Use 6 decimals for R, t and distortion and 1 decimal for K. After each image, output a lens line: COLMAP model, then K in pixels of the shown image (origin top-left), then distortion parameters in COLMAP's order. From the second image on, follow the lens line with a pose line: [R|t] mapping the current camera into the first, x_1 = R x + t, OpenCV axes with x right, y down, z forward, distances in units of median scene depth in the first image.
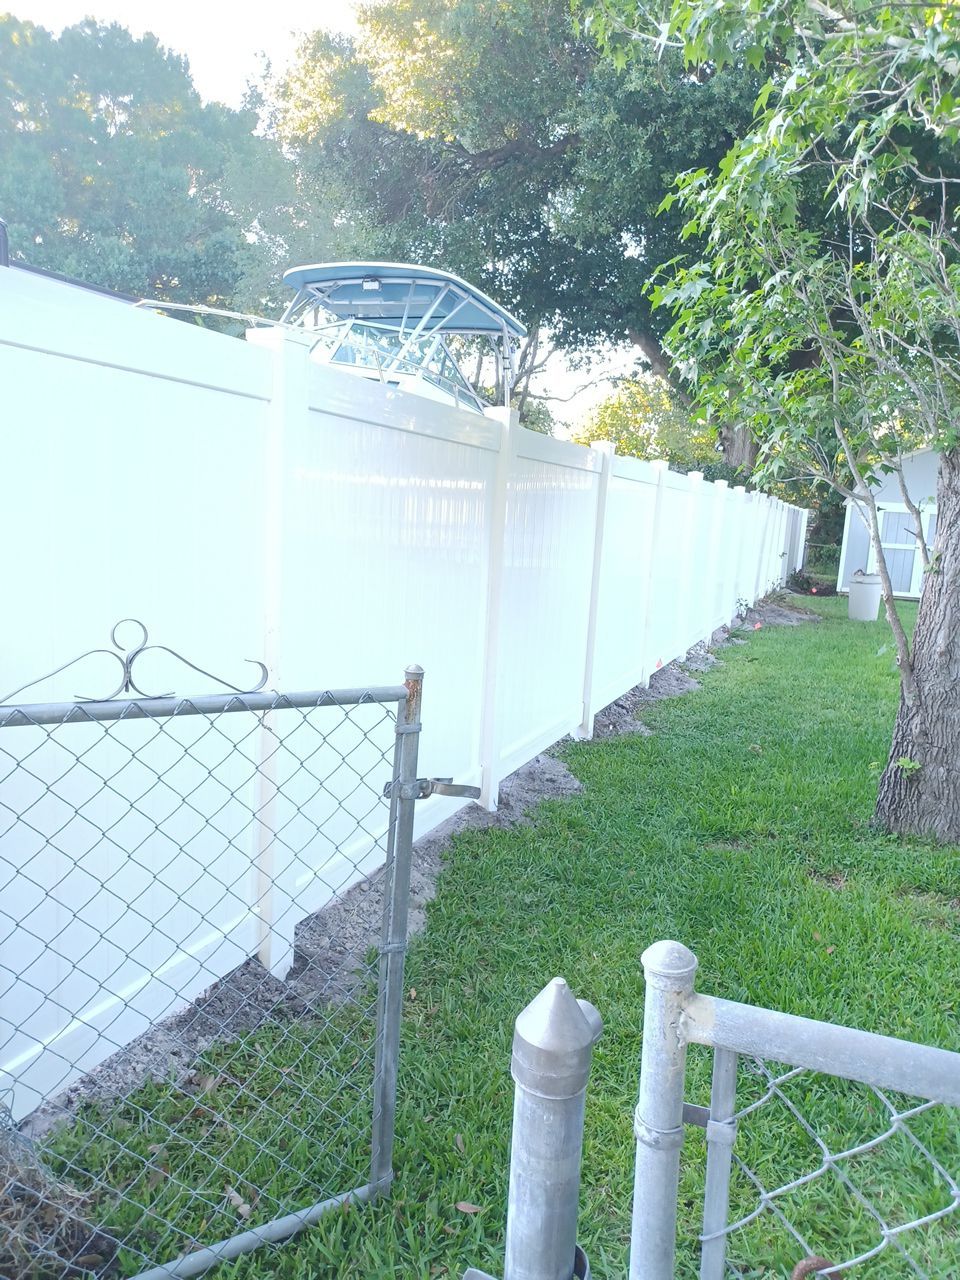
lens RADIAL K [[938.7, 0, 480.5], [0, 938.7, 615.8], [0, 0, 1]] dist [0.054236, -0.041637]
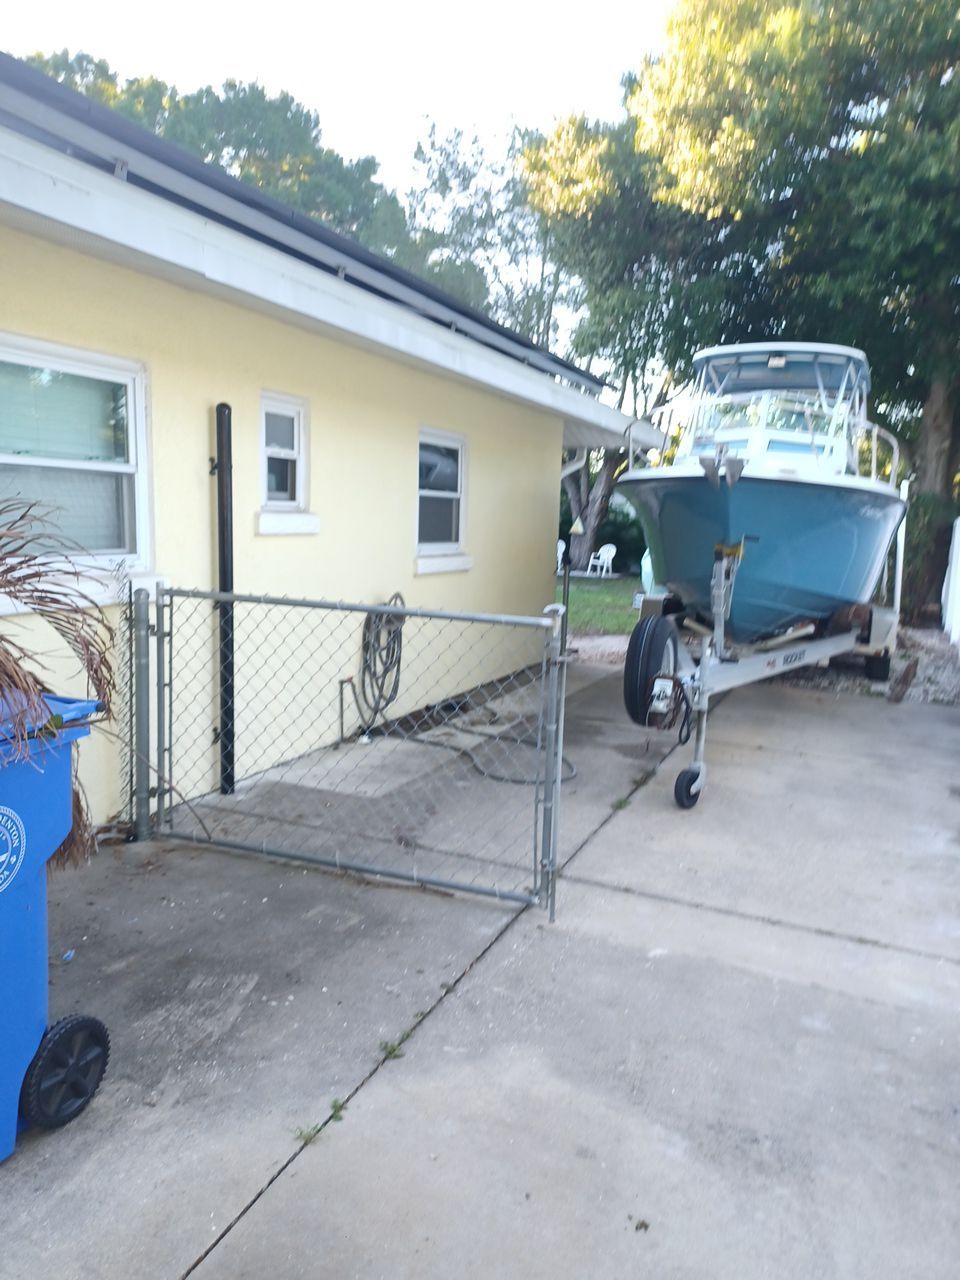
lens RADIAL K [[938.7, 0, 480.5], [0, 938.7, 615.8], [0, 0, 1]] dist [0.054236, -0.041637]
pose [[0.999713, -0.018210, -0.015588, -0.315511], [0.017929, 0.999678, -0.017949, -0.013702], [0.015910, 0.017664, 0.999717, -0.118444]]
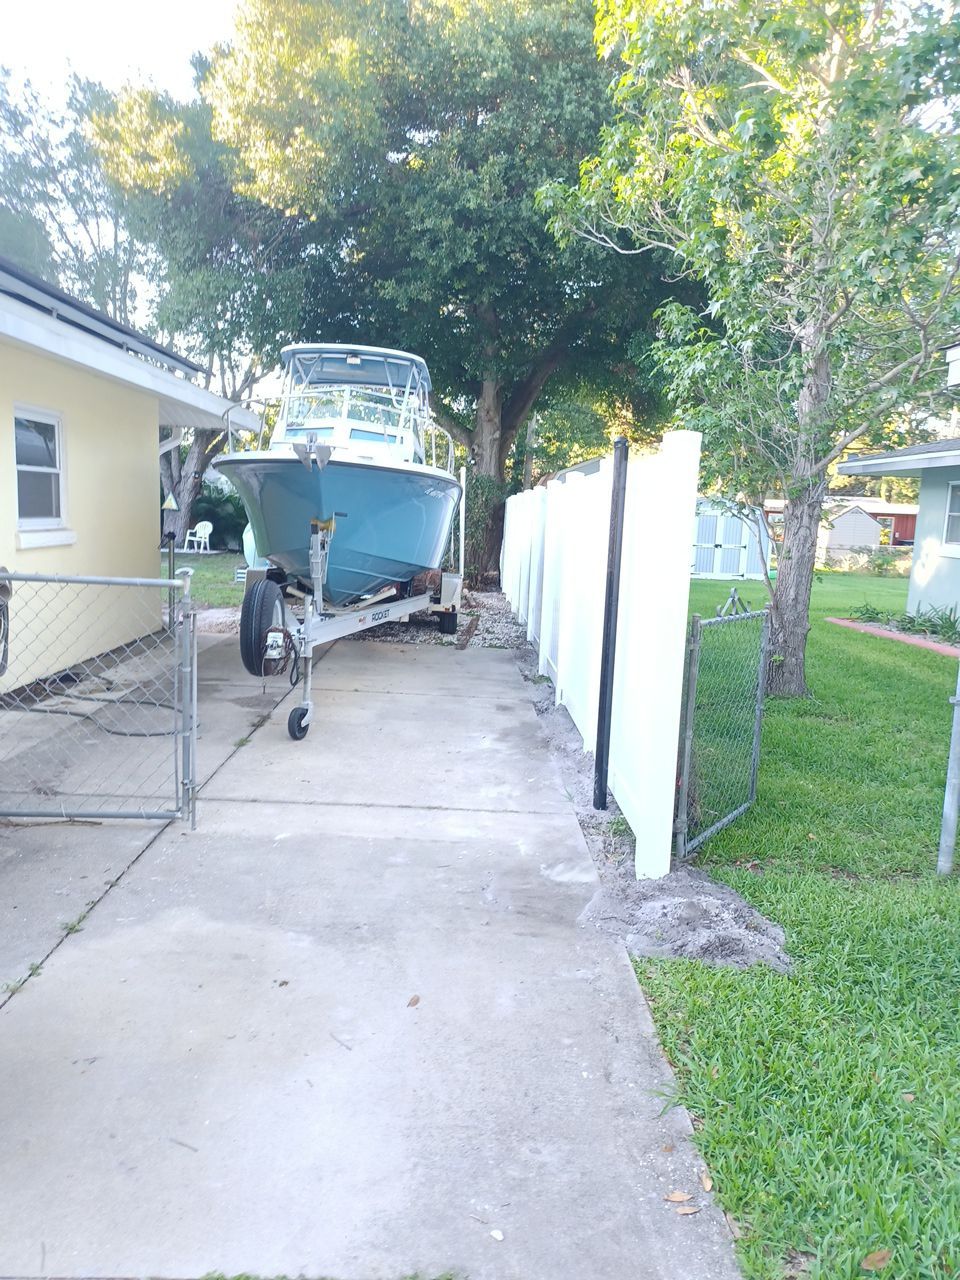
lens RADIAL K [[934.0, 0, 481.4], [0, 934.0, 617.7], [0, 0, 1]] dist [0.090258, -0.101547]
pose [[0.916223, -0.068307, 0.394802, -0.337821], [0.063100, 0.997664, 0.026173, -0.004865], [-0.395668, 0.000931, 0.918393, -0.203672]]
